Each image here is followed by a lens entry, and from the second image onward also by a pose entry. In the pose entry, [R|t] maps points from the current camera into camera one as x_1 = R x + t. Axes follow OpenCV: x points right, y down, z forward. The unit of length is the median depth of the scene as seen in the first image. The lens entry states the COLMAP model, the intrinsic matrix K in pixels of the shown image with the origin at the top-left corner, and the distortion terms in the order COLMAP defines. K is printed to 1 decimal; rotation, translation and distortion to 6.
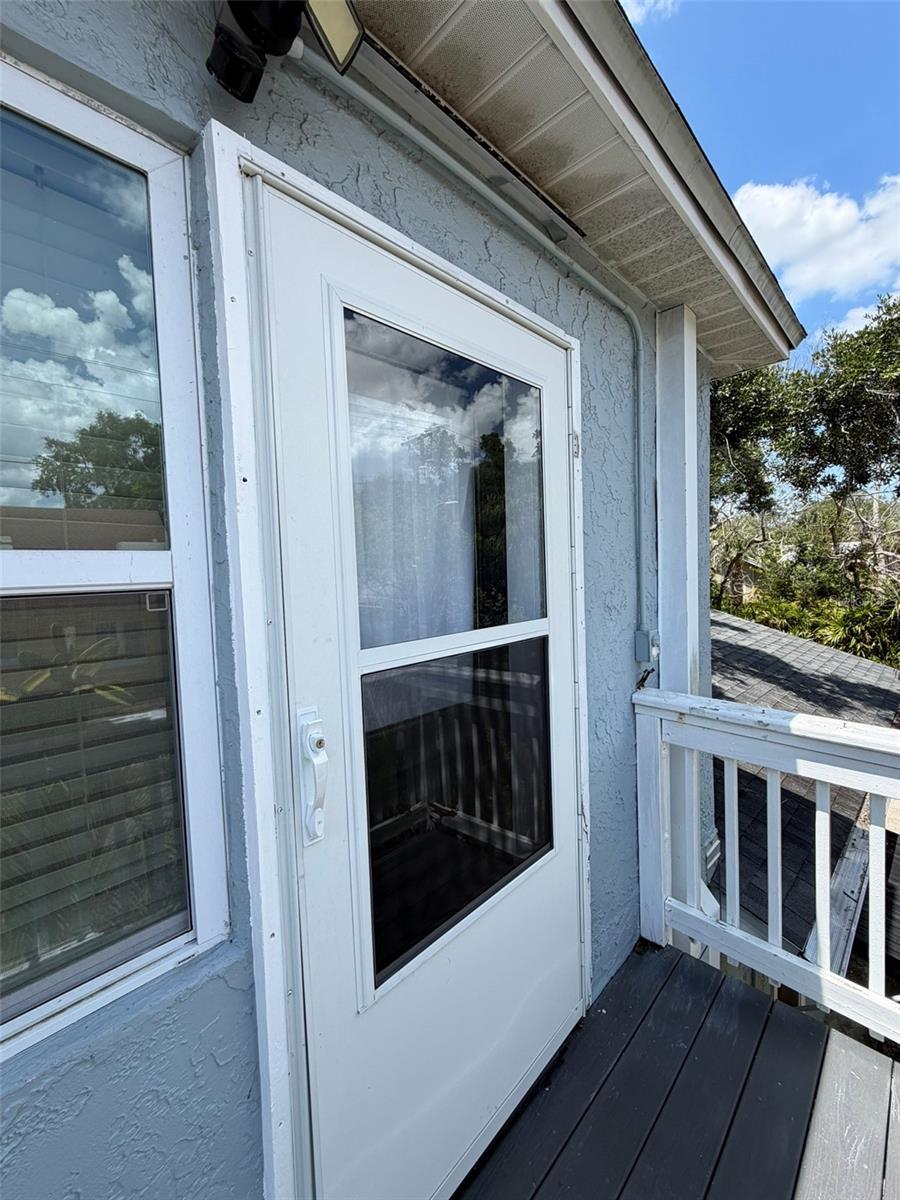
lens RADIAL K [[478.9, 0, 450.2], [0, 478.9, 596.8], [0, 0, 1]] dist [-0.000032, 0.000346]
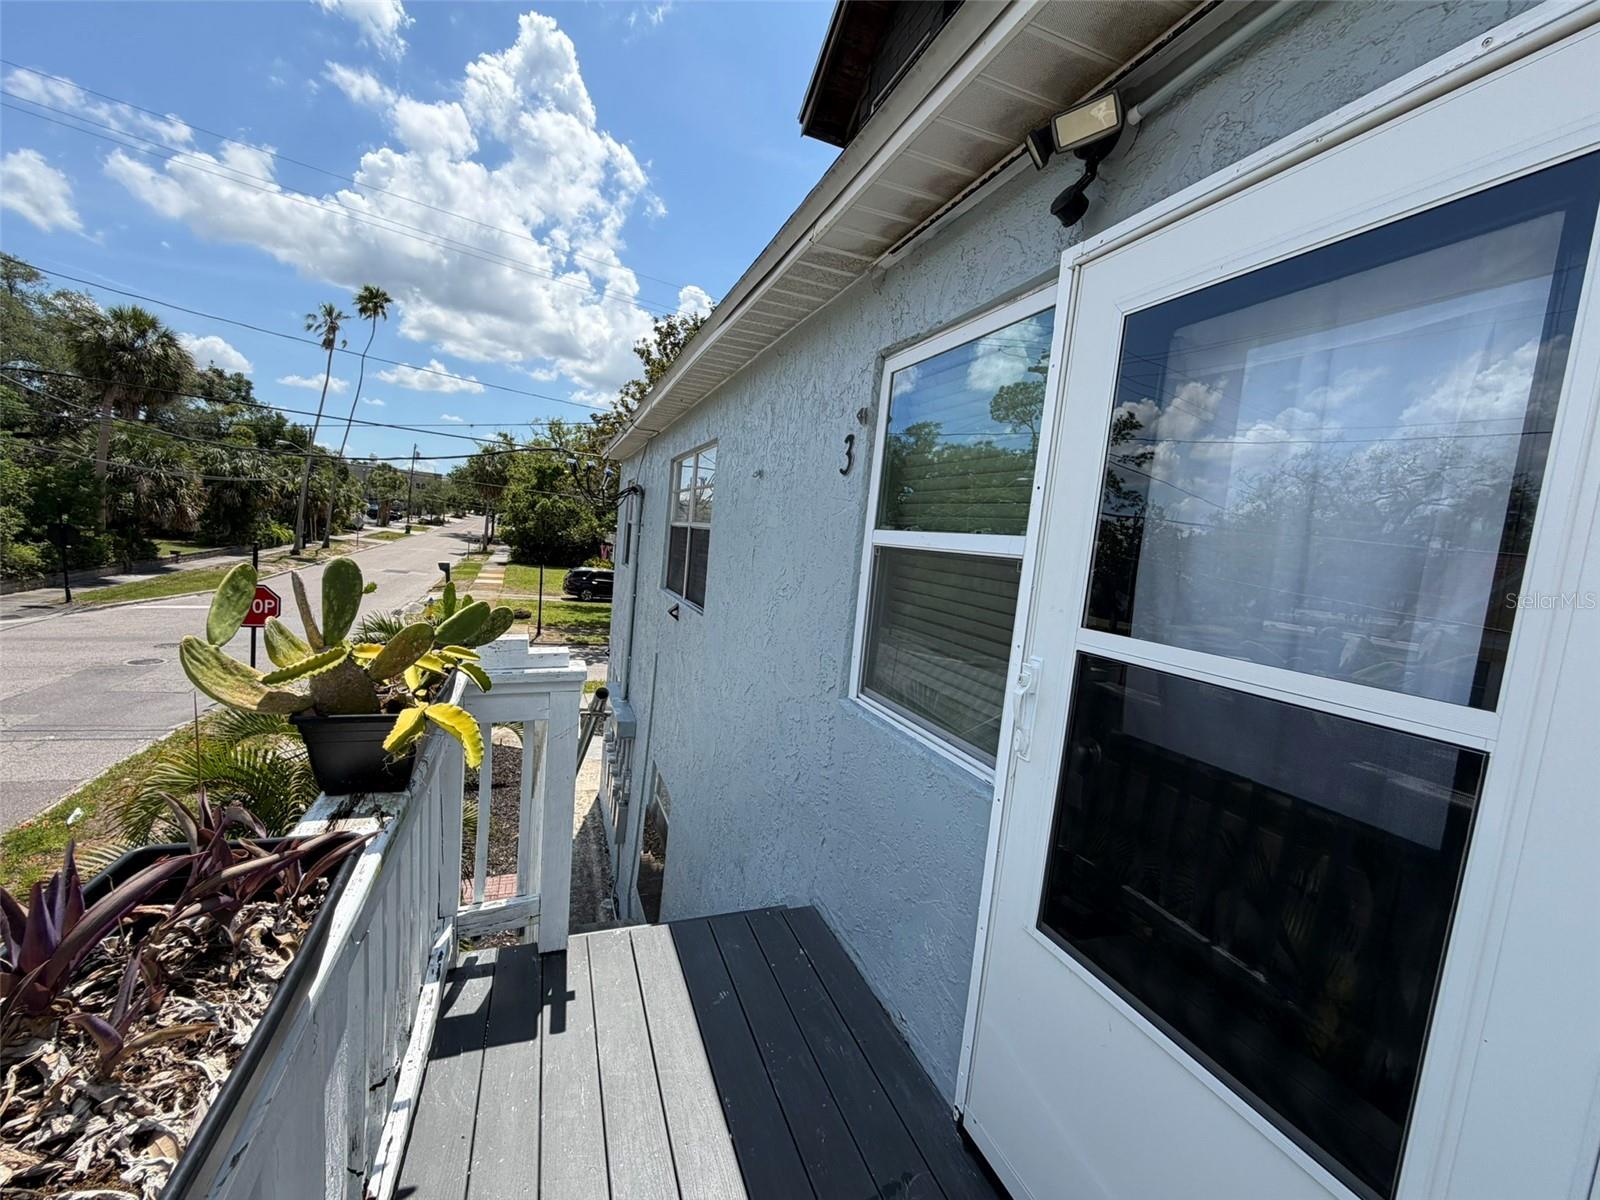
lens RADIAL K [[638.5, 0, 797.1], [0, 638.5, 602.3], [0, 0, 1]] dist [-0.000032, 0.000346]
pose [[-0.408646, 0.083379, -0.908876, 1.364410], [-0.121508, 0.981984, 0.144718, -0.079503], [0.904568, 0.169575, -0.391153, 0.944311]]
